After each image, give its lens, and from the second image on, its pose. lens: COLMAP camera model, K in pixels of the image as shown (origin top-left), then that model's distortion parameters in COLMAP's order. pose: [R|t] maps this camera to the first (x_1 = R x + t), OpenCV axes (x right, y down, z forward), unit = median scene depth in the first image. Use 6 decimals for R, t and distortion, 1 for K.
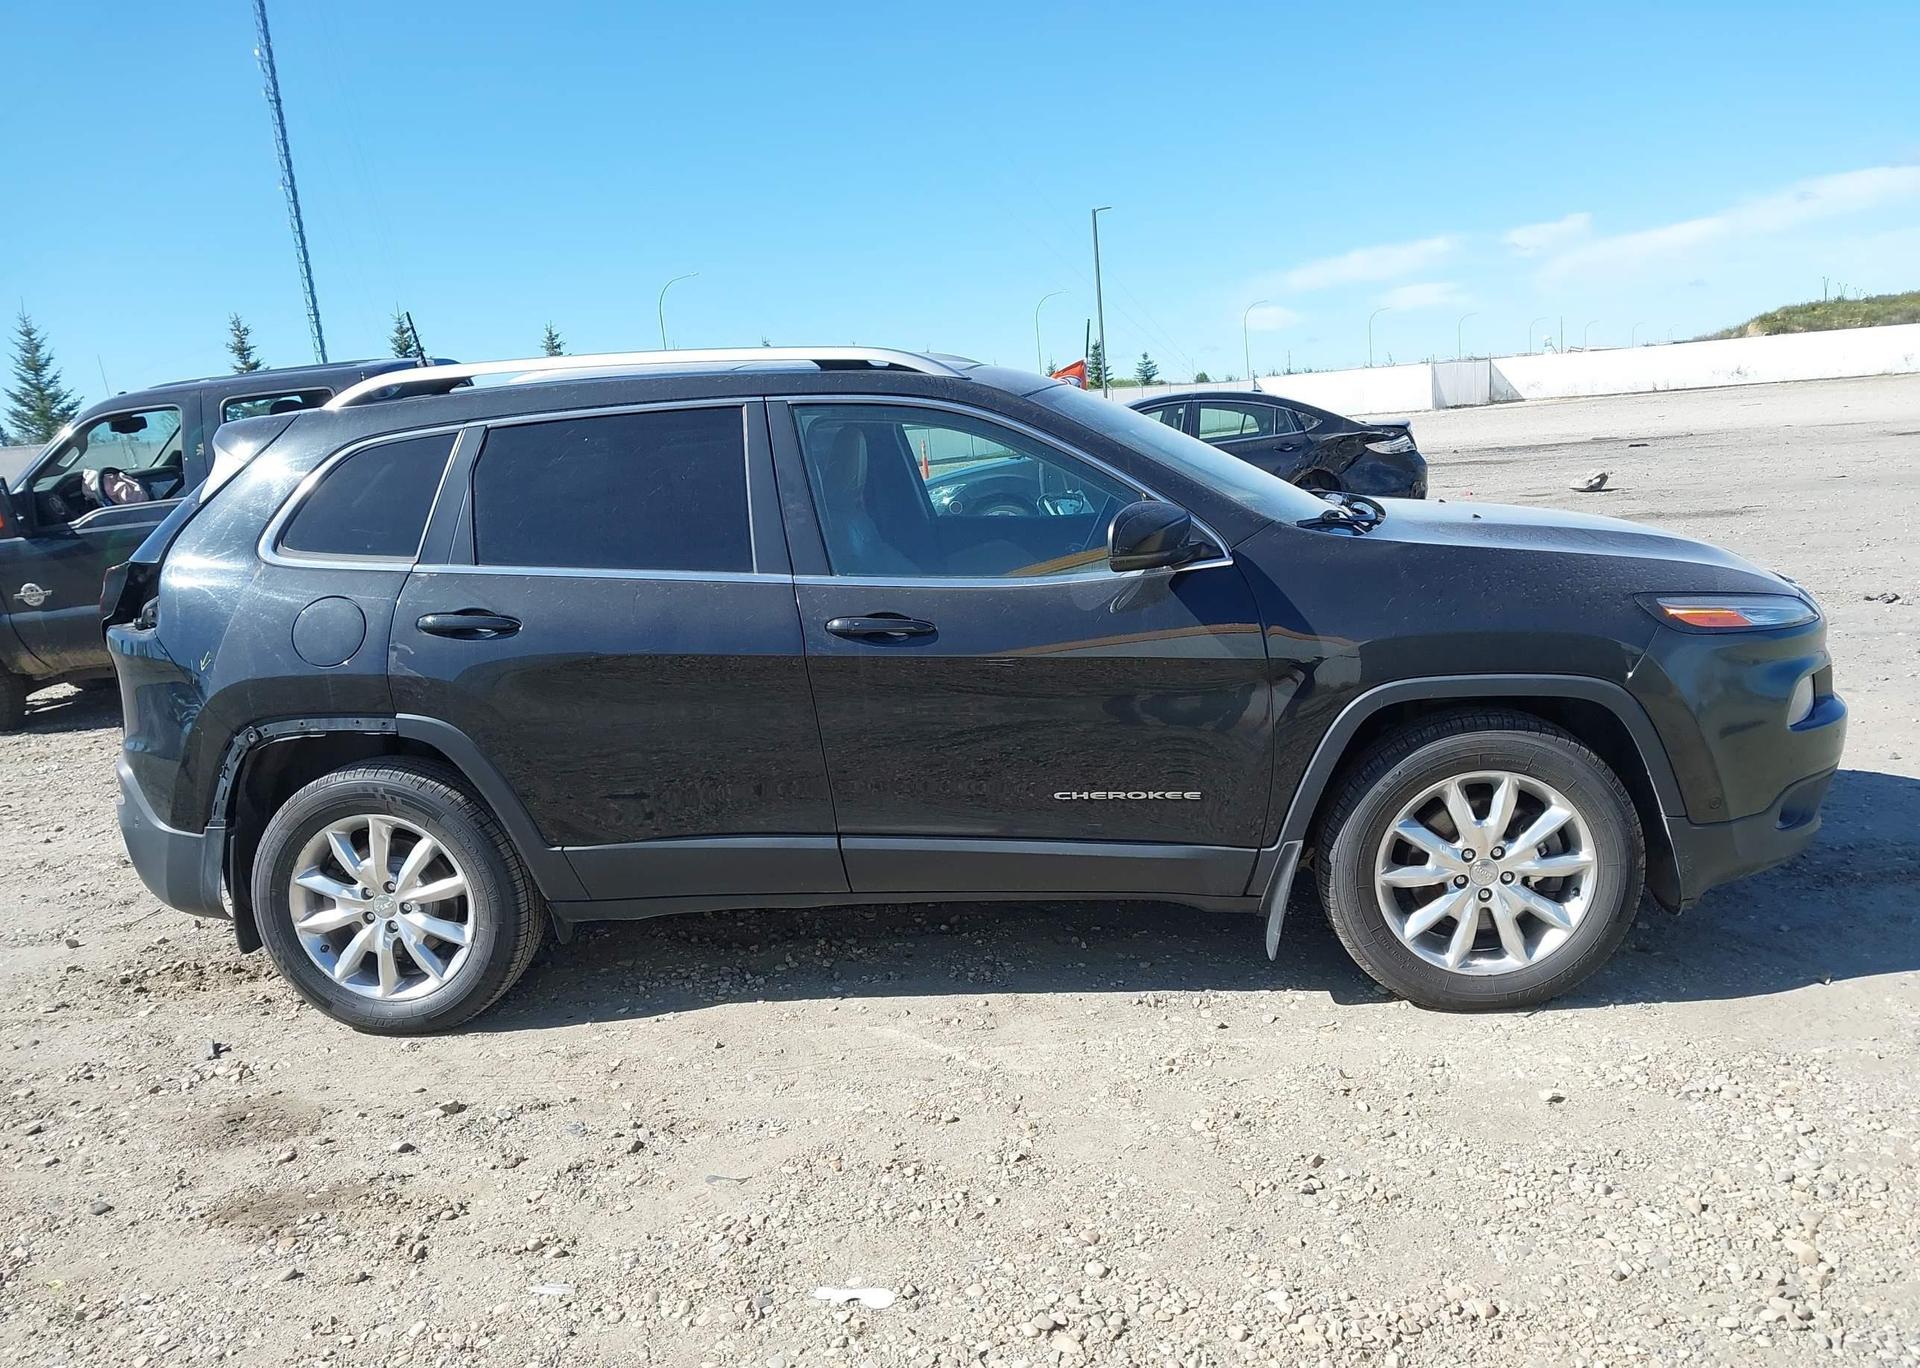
lens RADIAL K [[1539.4, 0, 966.6], [0, 1539.4, 673.5], [0, 0, 1]] dist [0.071805, -0.110052]
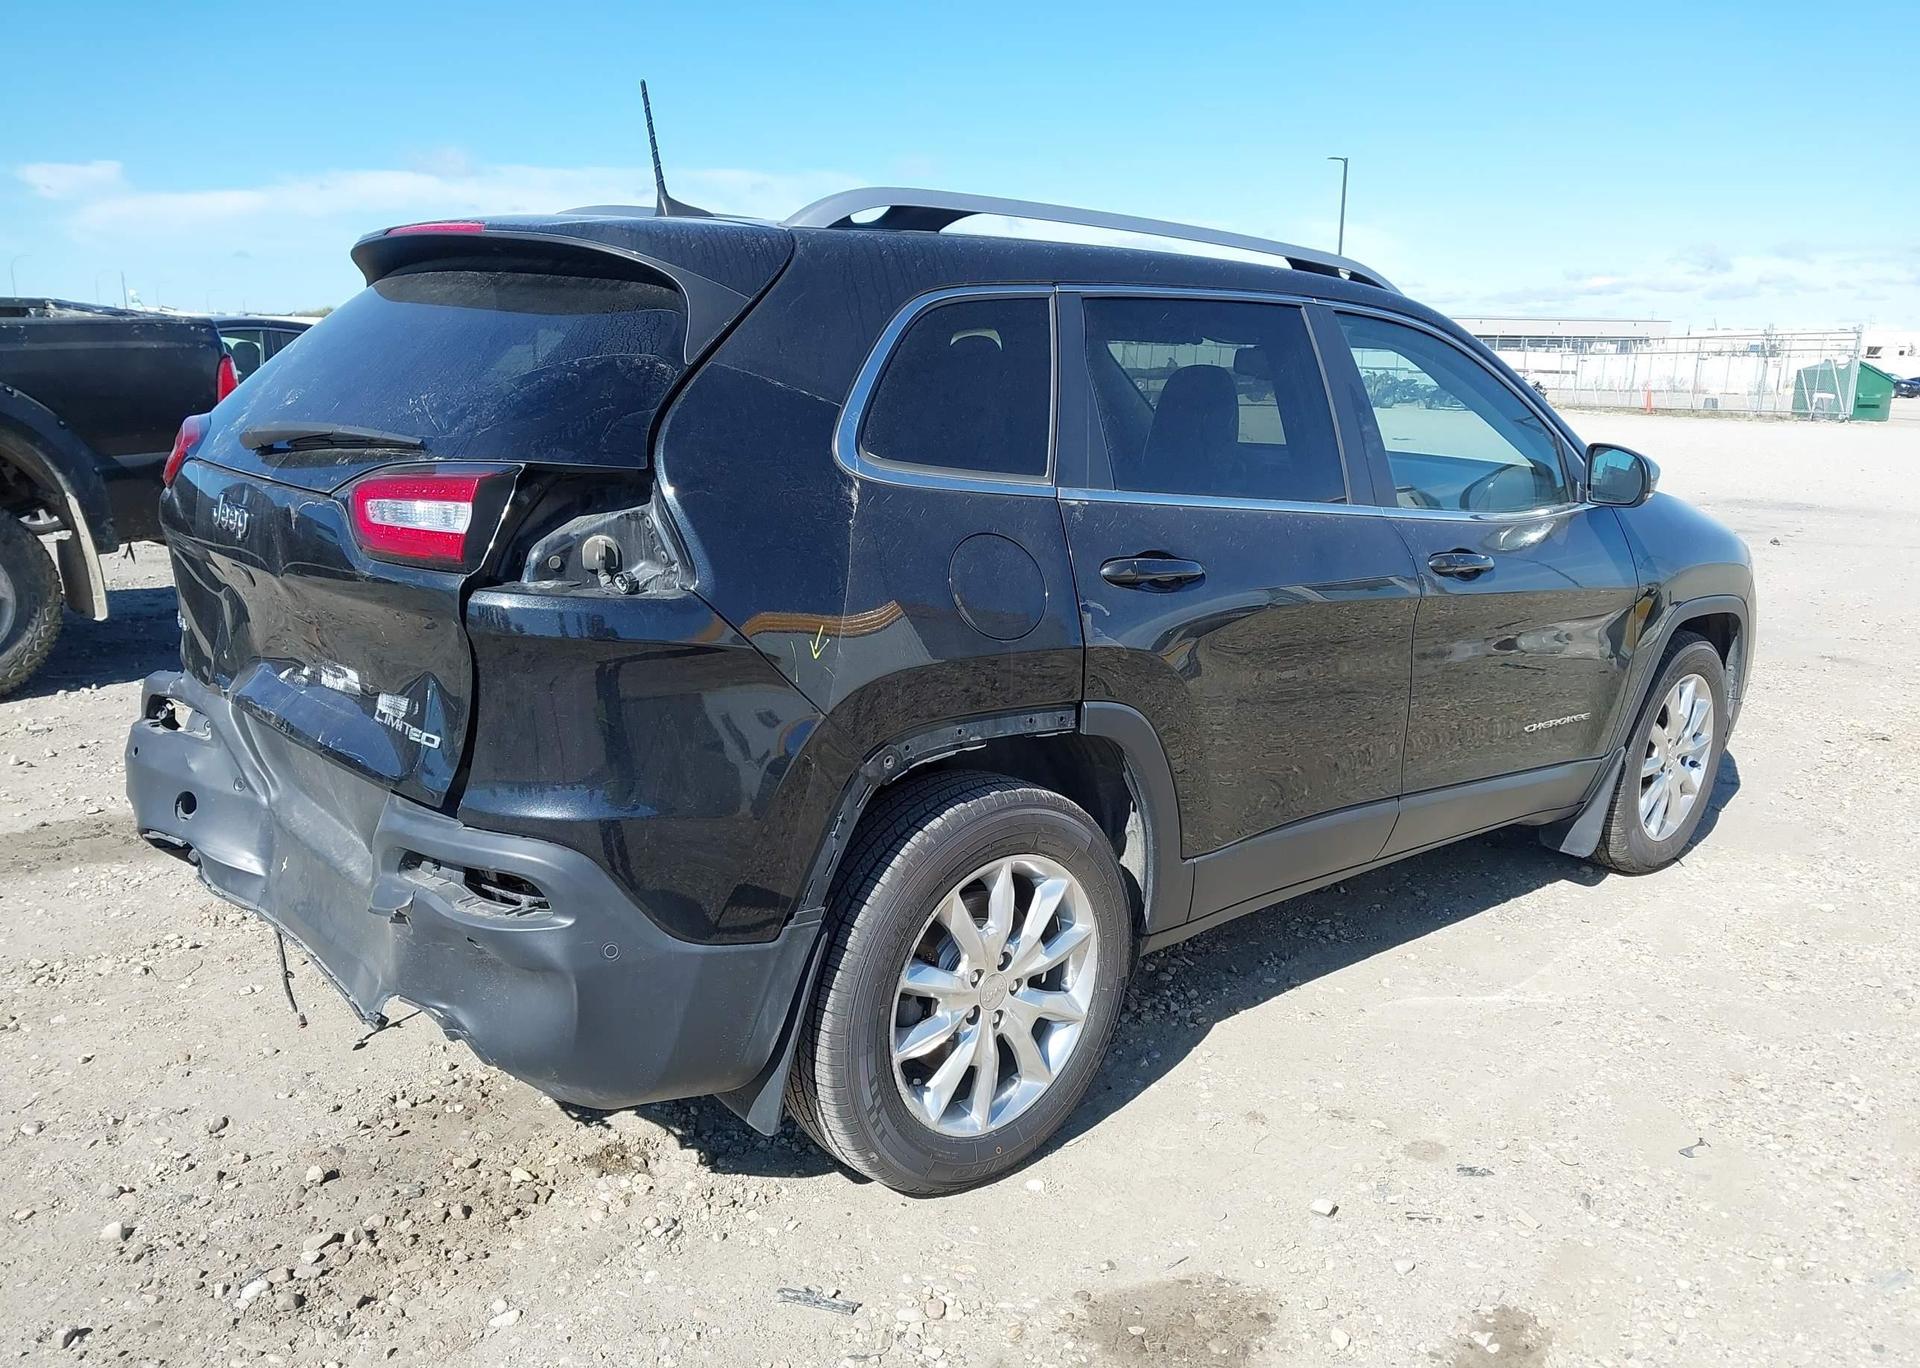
lens RADIAL K [[1539.4, 0, 977.3], [0, 1539.4, 691.3], [0, 0, 1]] dist [0.071805, -0.110052]
pose [[0.629620, -0.072825, 0.773482, -0.920574], [0.052570, 0.997309, 0.051106, -0.016111], [-0.775122, 0.008484, 0.631754, 0.601469]]
